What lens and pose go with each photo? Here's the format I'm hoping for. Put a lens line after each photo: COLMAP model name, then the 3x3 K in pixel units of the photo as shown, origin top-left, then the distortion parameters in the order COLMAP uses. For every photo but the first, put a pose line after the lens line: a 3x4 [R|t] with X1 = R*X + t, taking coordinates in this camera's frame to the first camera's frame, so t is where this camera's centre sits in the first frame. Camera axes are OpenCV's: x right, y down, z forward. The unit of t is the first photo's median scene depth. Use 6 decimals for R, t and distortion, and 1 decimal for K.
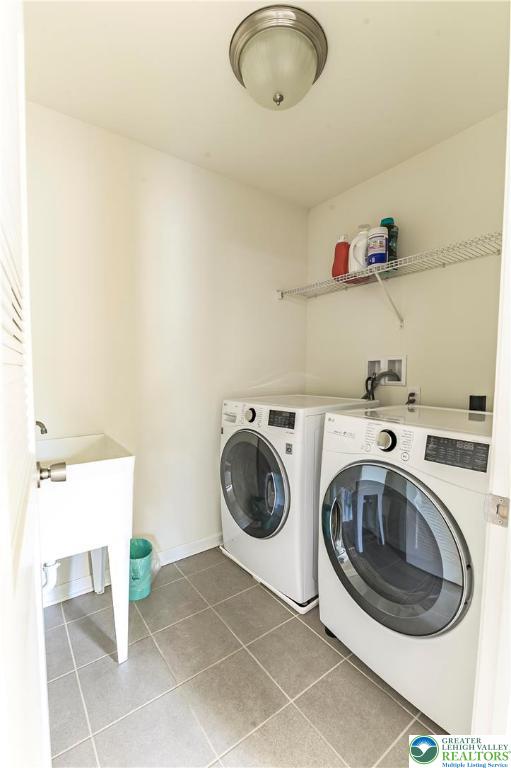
lens RADIAL K [[337.0, 0, 255.5], [0, 337.0, 384.0], [0, 0, 1]] dist [0.000540, -0.000410]
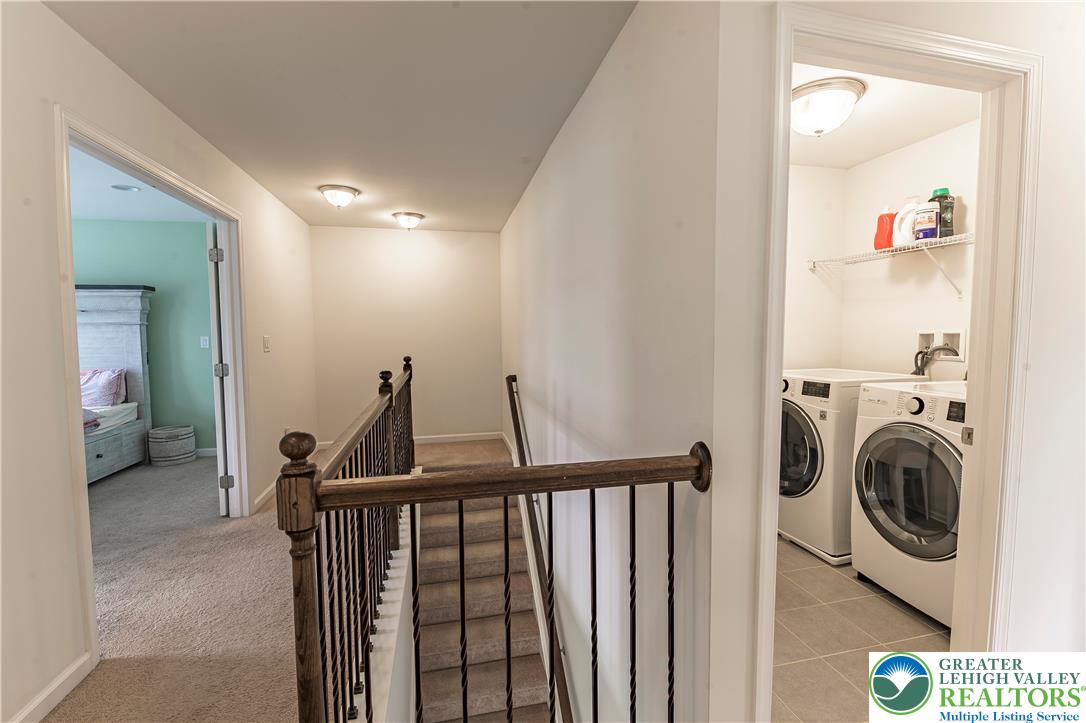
lens RADIAL K [[469.1, 0, 548.4], [0, 469.1, 360.1], [0, 0, 1]] dist [0.001584, -0.010316]
pose [[0.915109, 0.010961, -0.403057, -0.099262], [-0.005740, 0.999883, 0.014158, -0.010549], [0.403165, -0.010643, 0.915065, -0.717151]]
